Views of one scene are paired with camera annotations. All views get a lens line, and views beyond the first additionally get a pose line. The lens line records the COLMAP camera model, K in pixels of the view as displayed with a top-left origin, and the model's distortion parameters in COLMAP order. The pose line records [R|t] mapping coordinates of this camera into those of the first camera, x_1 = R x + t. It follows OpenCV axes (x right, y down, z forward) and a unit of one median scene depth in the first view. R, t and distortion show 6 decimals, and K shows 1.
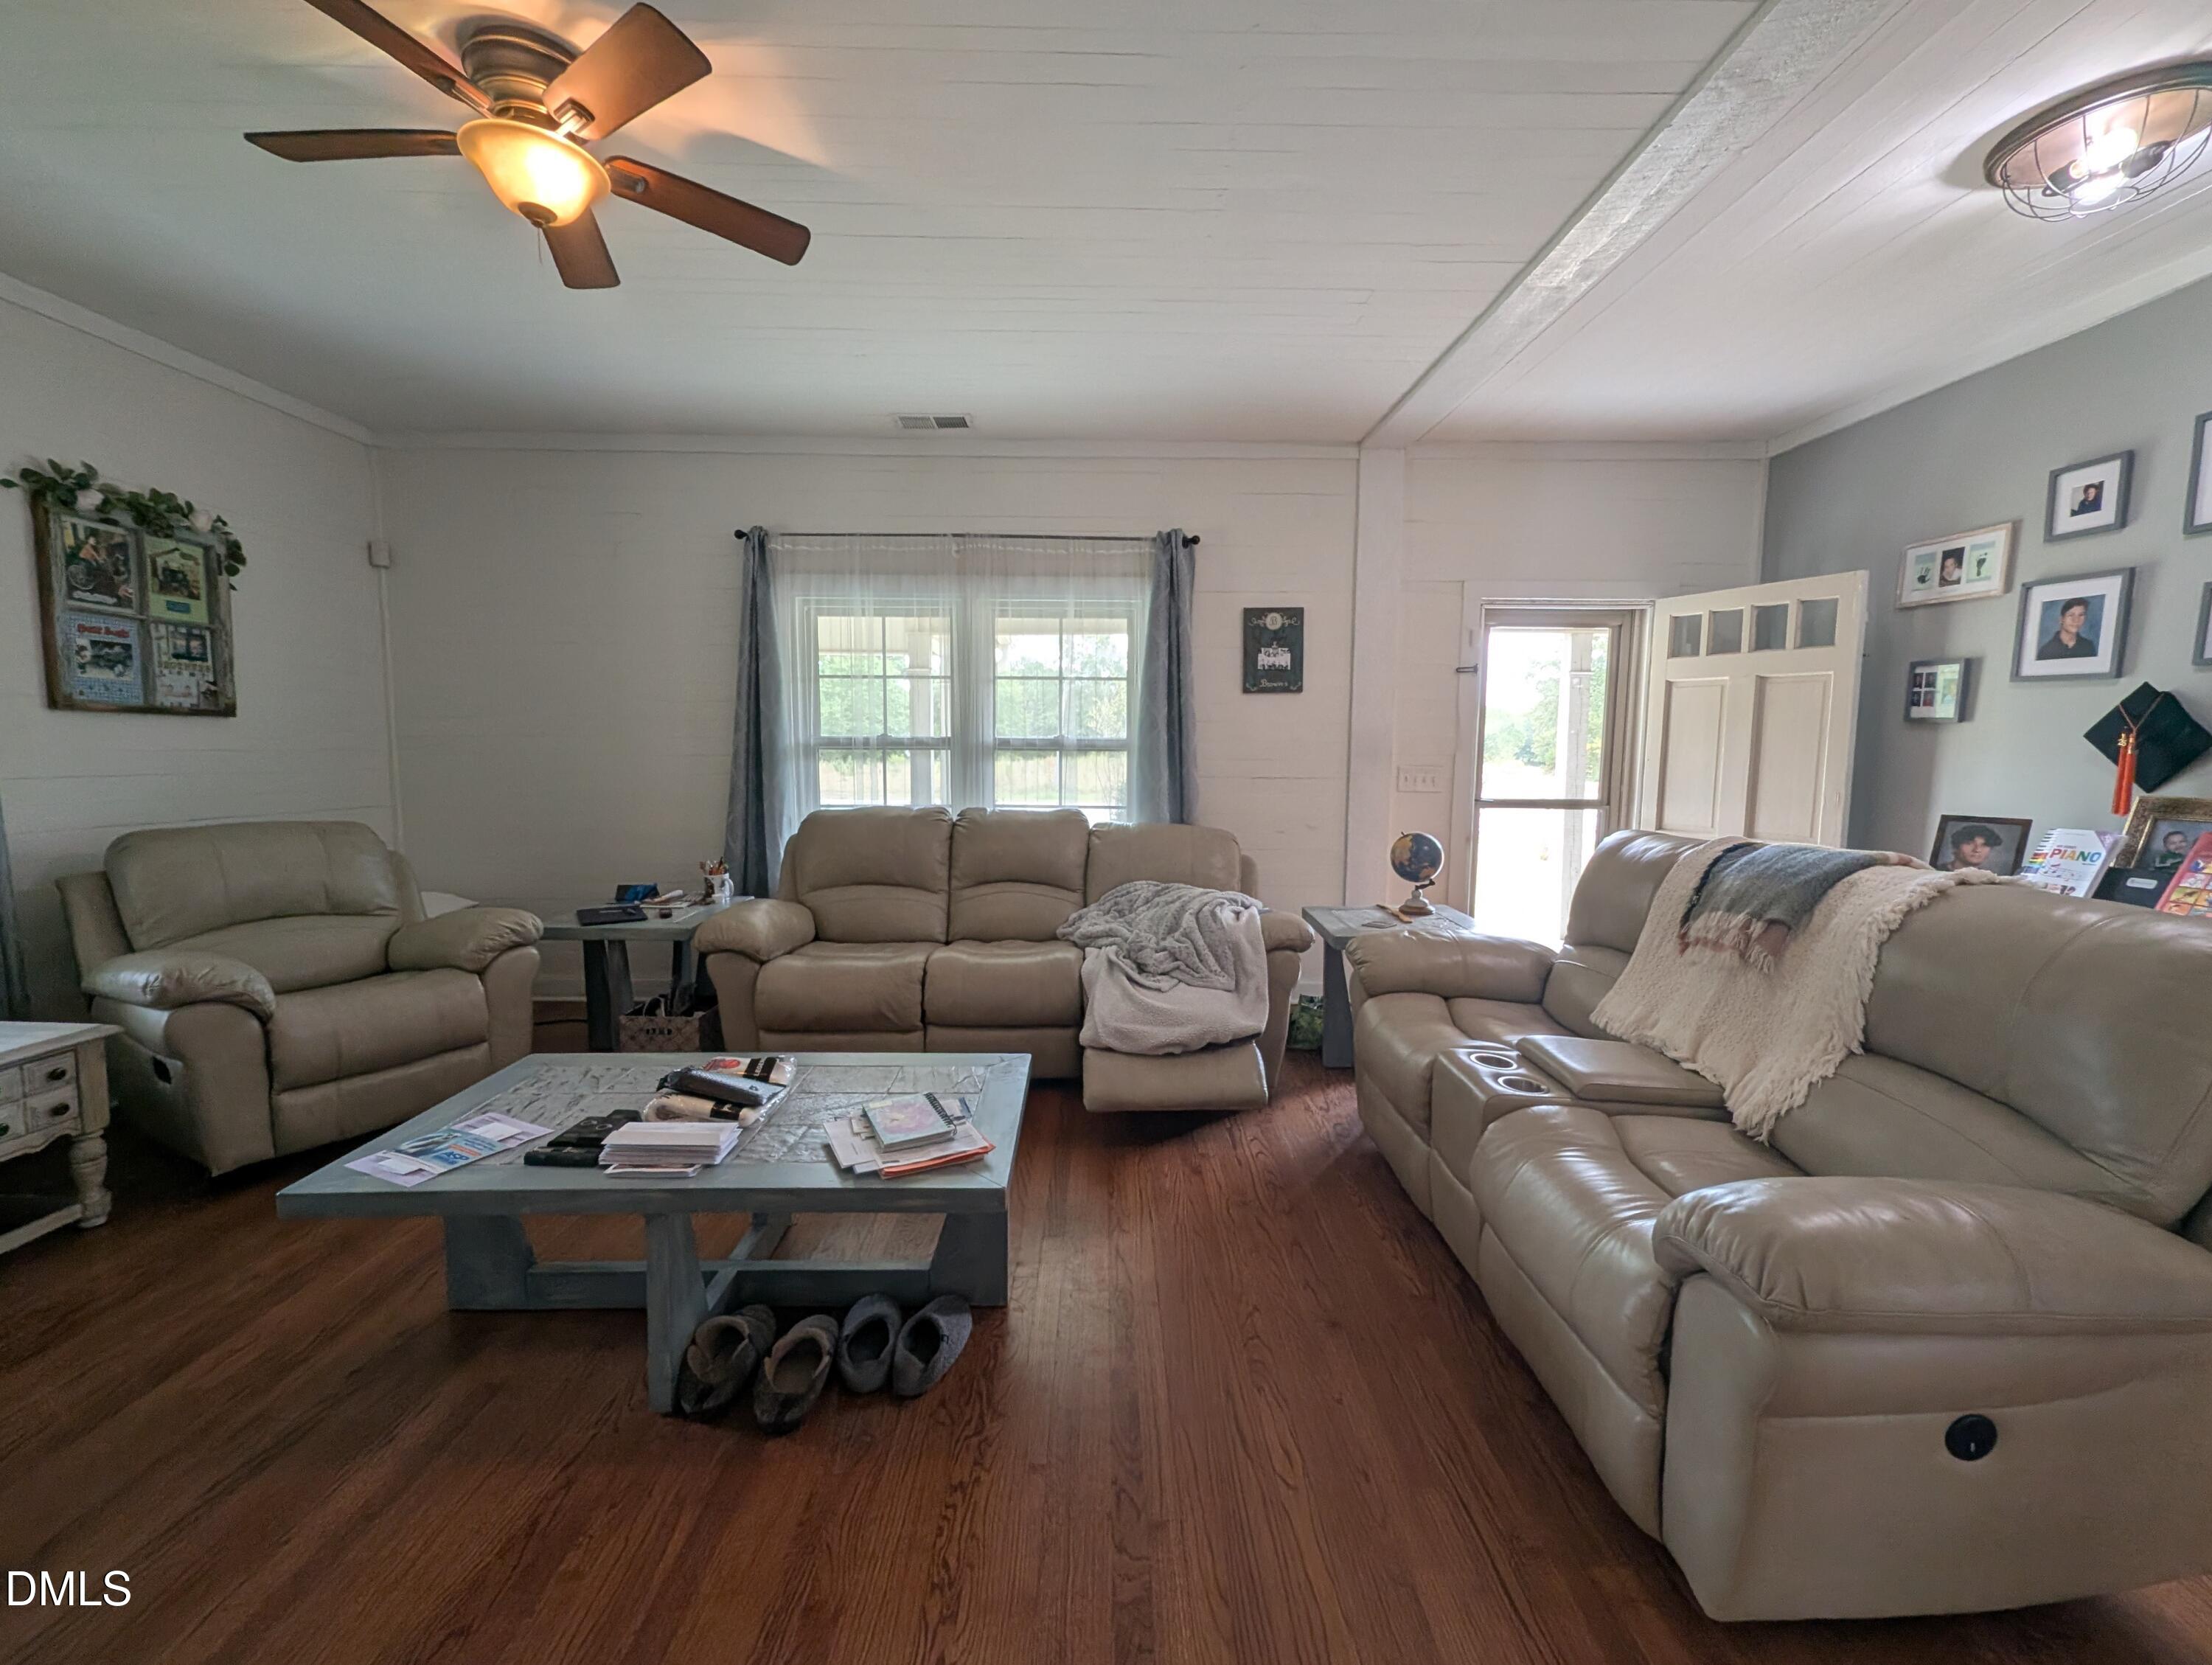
lens RADIAL K [[915.9, 0, 1105.4], [0, 915.9, 831.0], [0, 0, 1]] dist [0.001483, -0.000335]
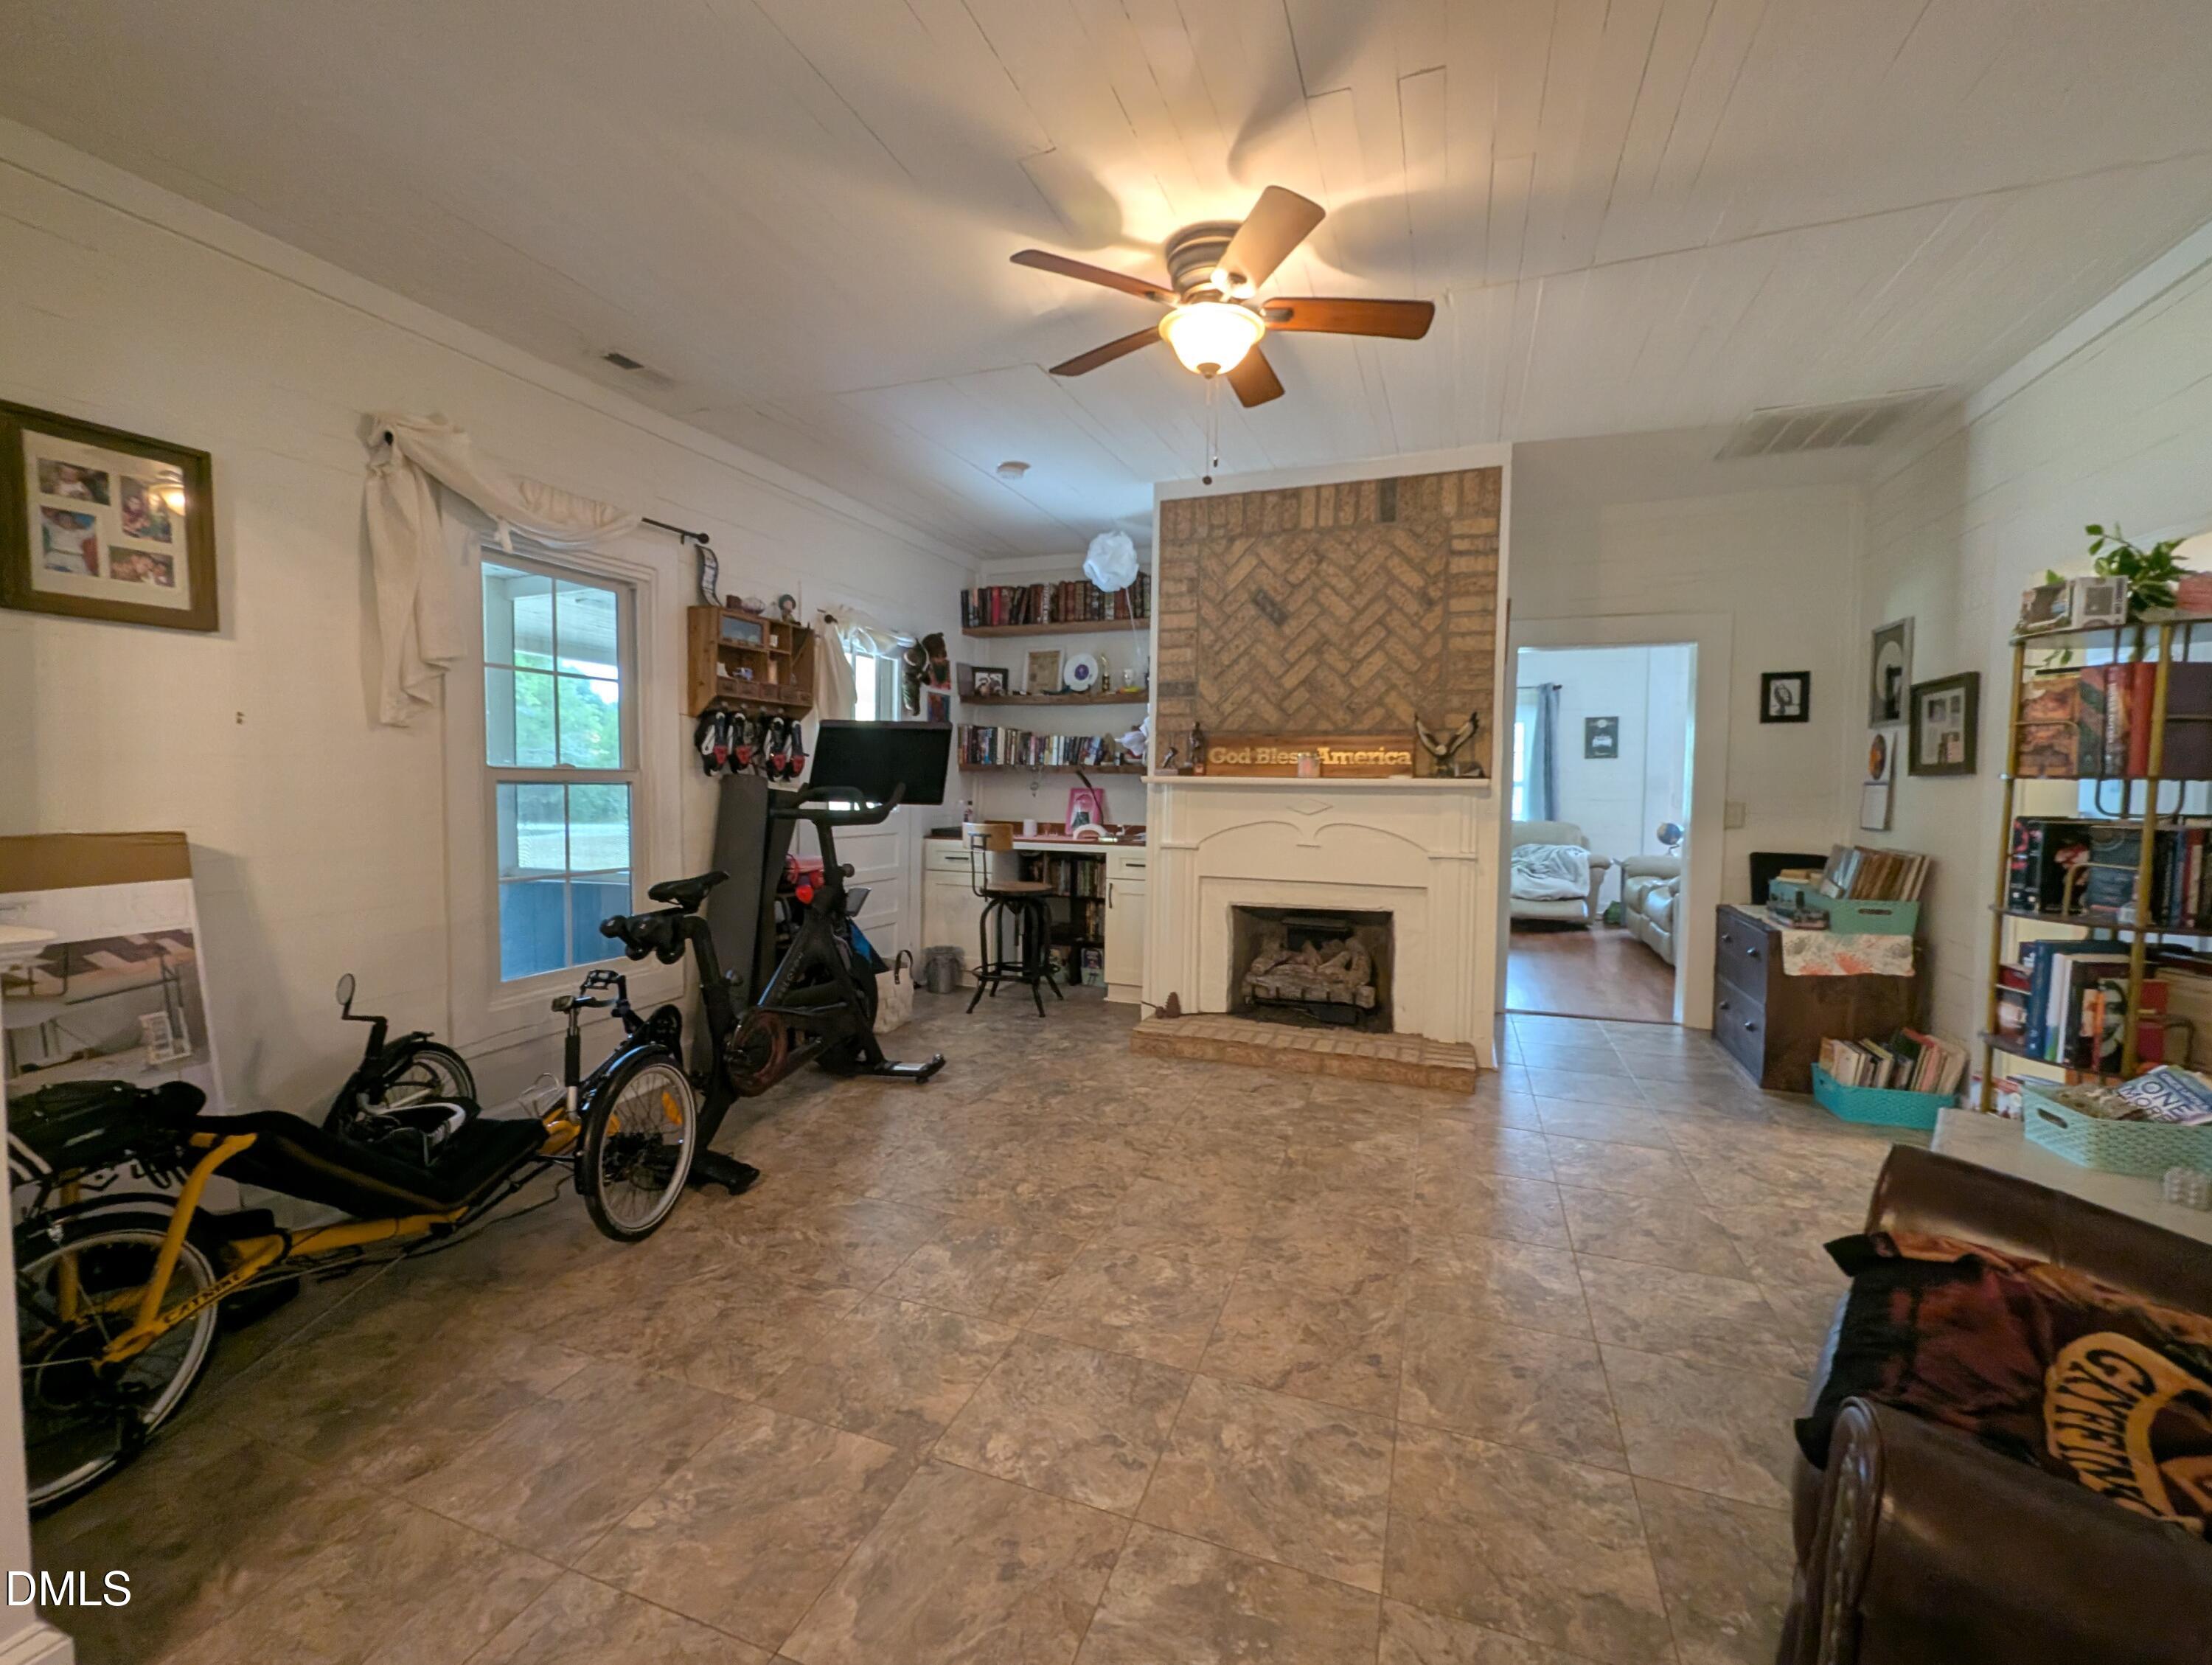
lens RADIAL K [[915.9, 0, 1096.2], [0, 915.9, 827.7], [0, 0, 1]] dist [0.001483, -0.000335]
pose [[0.929459, 0.014606, -0.368635, -0.113002], [-0.032722, 0.998542, -0.042940, 0.133646], [0.367470, 0.051973, 0.928582, -1.348219]]
